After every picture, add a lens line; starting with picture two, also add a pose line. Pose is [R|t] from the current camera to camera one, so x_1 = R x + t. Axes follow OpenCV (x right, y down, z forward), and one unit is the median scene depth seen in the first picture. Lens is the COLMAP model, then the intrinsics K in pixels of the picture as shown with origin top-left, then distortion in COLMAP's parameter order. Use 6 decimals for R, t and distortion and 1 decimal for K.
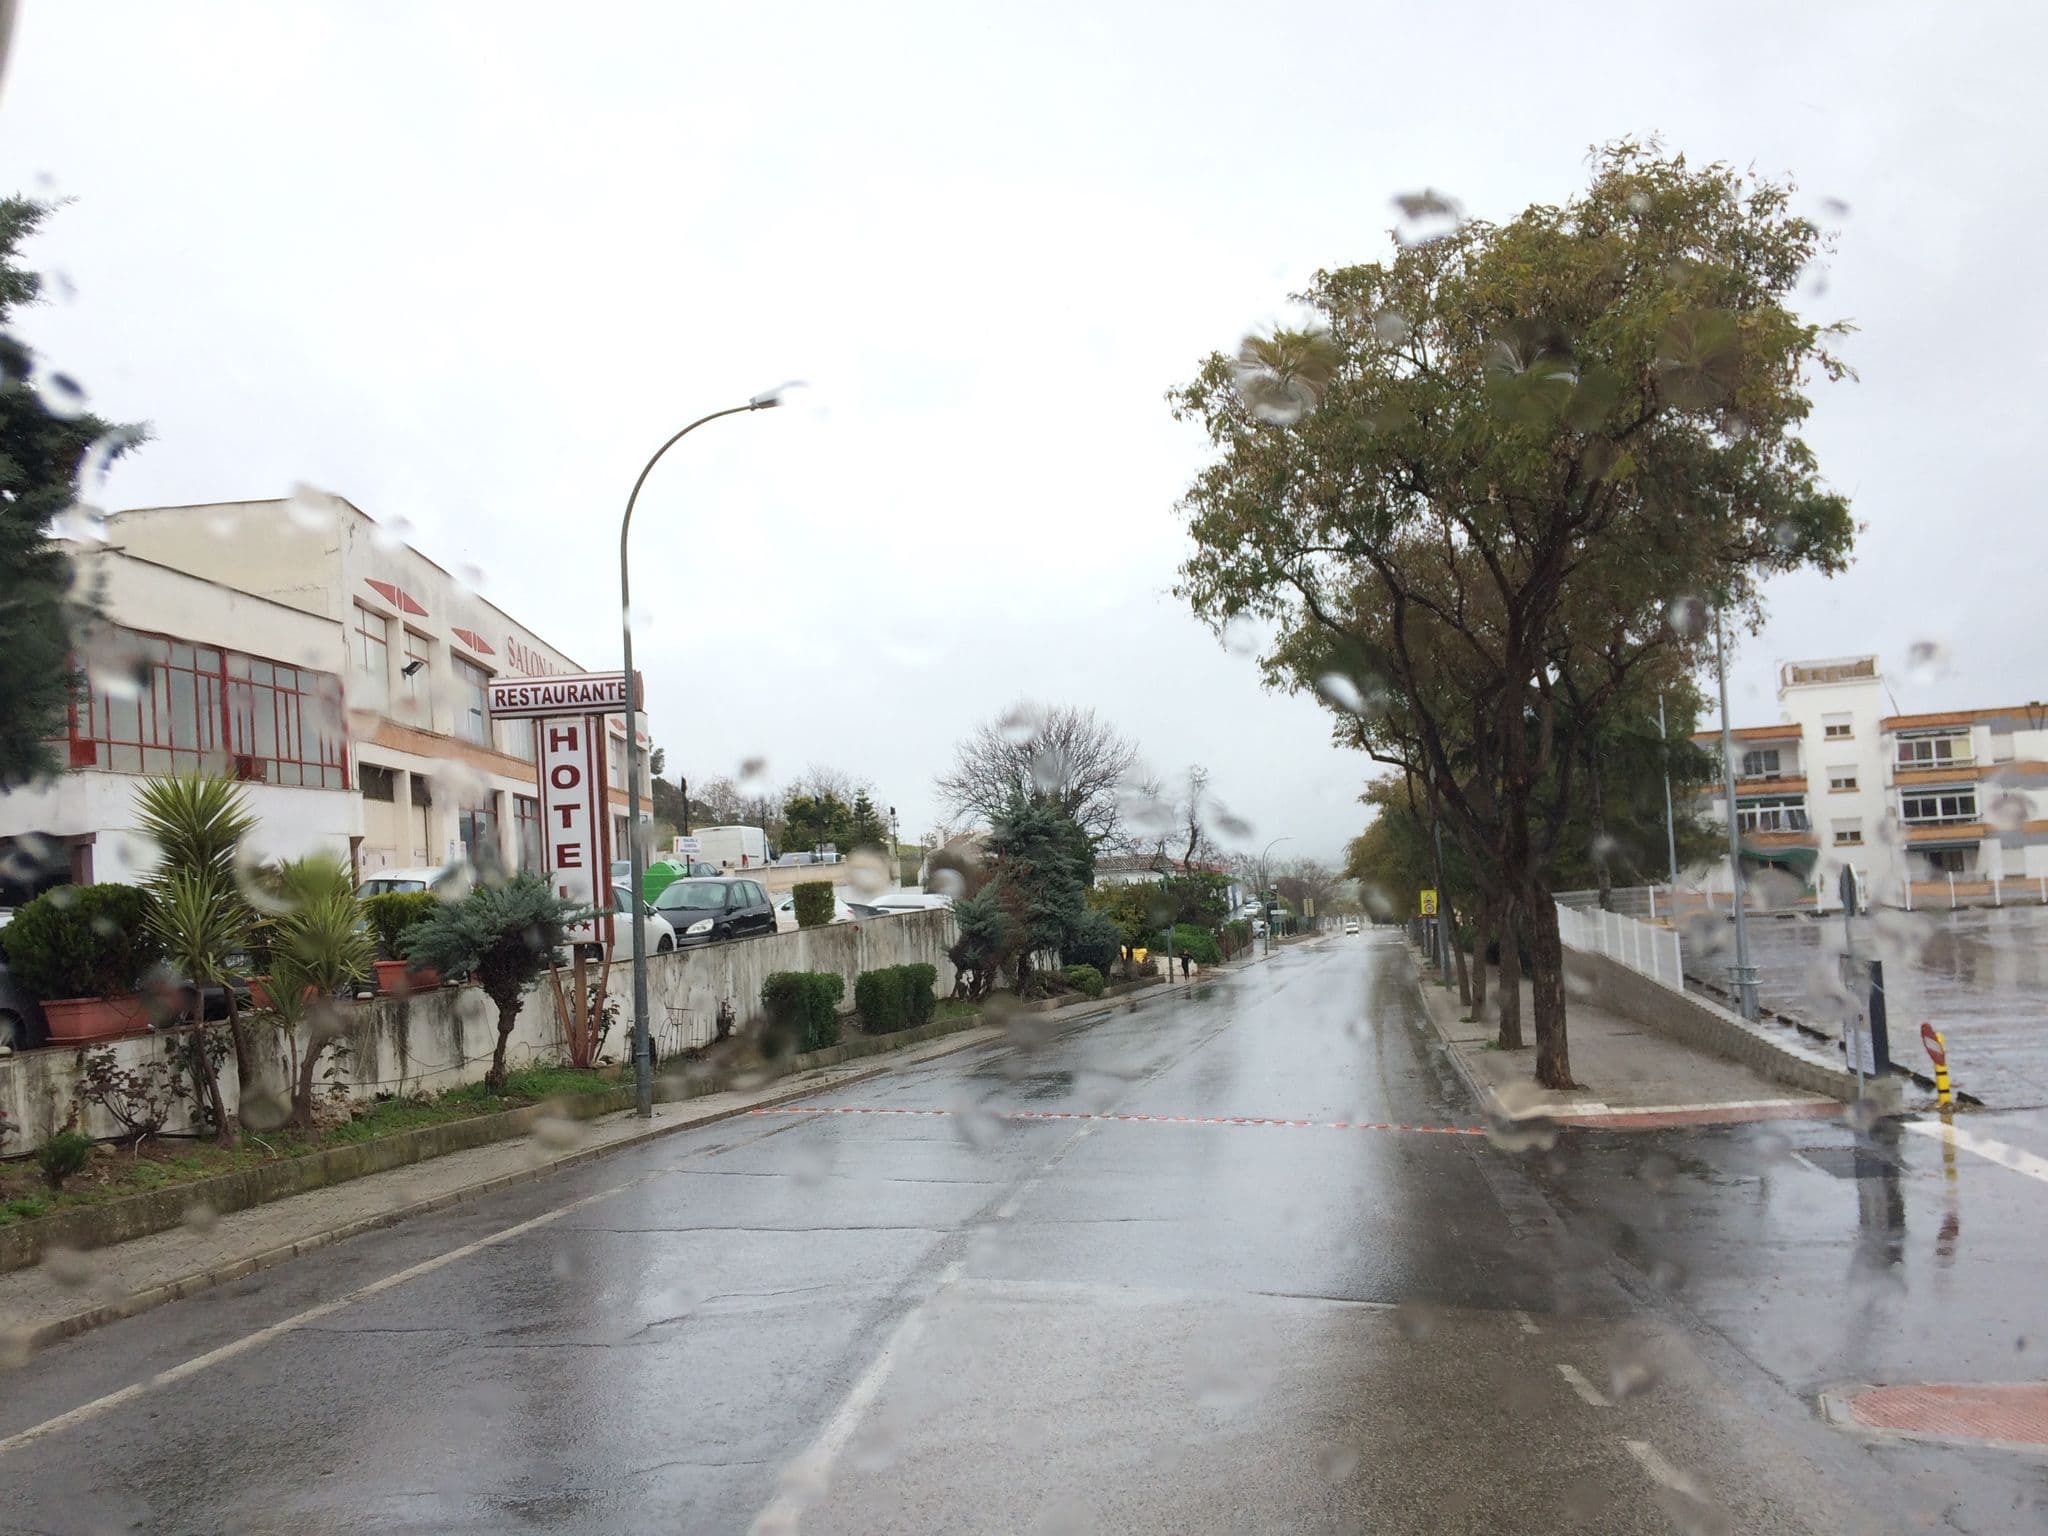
lens RADIAL K [[1592.6, 0, 1036.6], [0, 1592.6, 763.1], [0, 0, 1]] dist [0.002208, -0.000044]
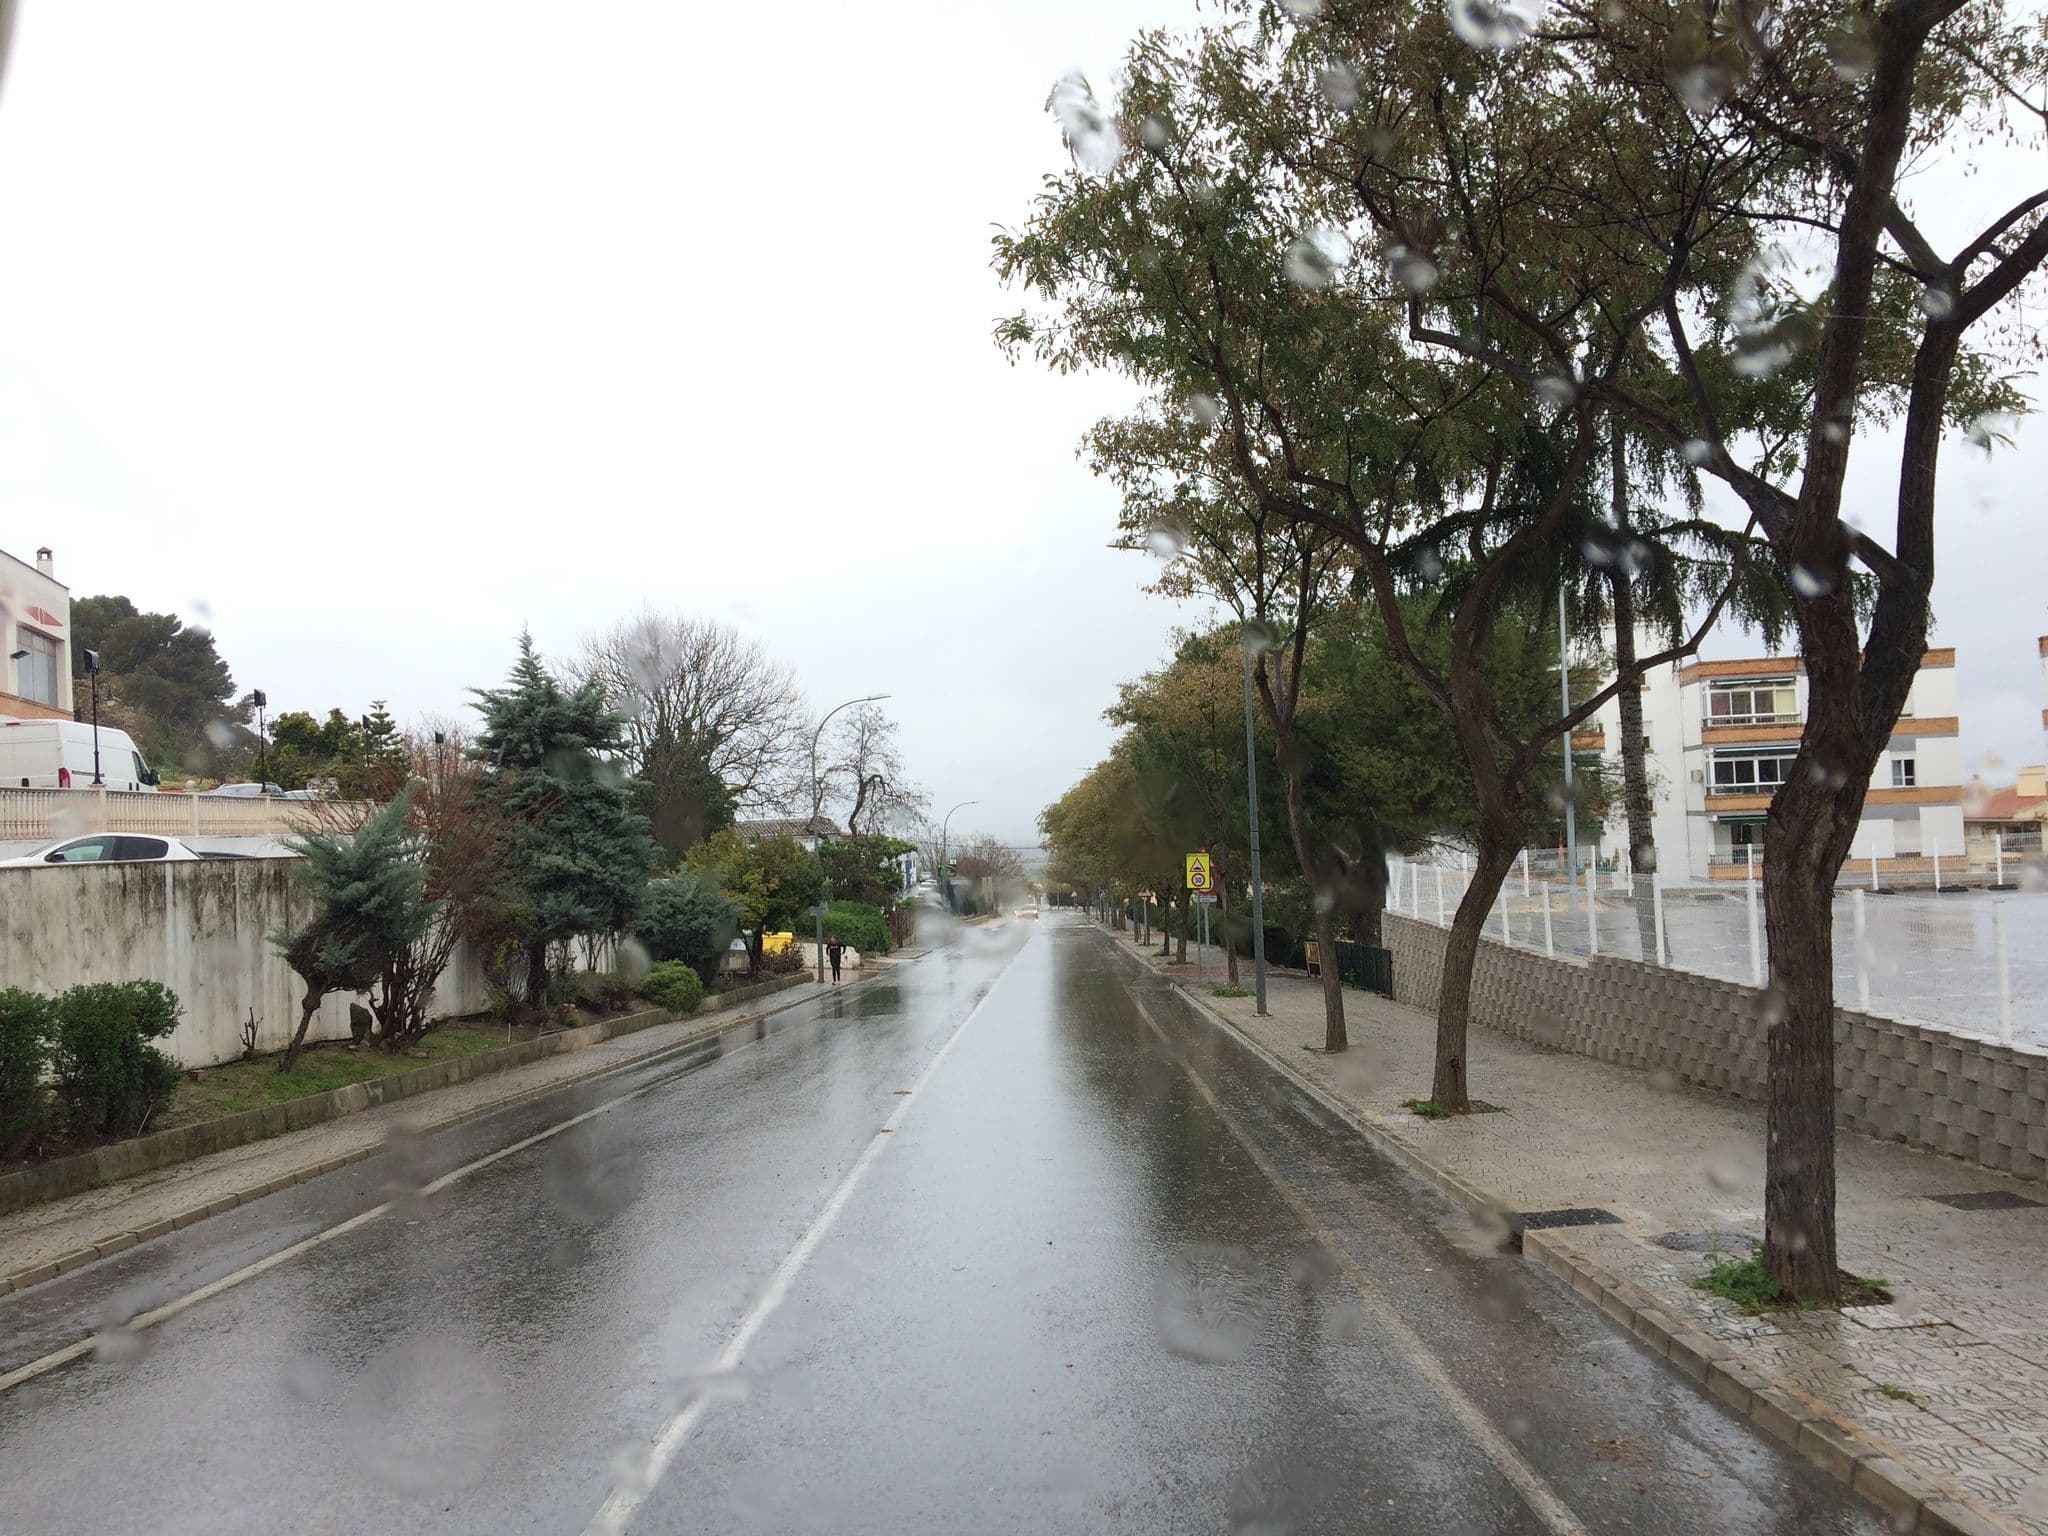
lens RADIAL K [[1592.6, 0, 1036.6], [0, 1592.6, 763.1], [0, 0, 1]] dist [0.002208, -0.000044]
pose [[0.979048, 0.029304, 0.201511, 0.049074], [-0.031788, 0.999453, 0.009099, 0.045823], [-0.201134, -0.015314, 0.979444, 0.427025]]
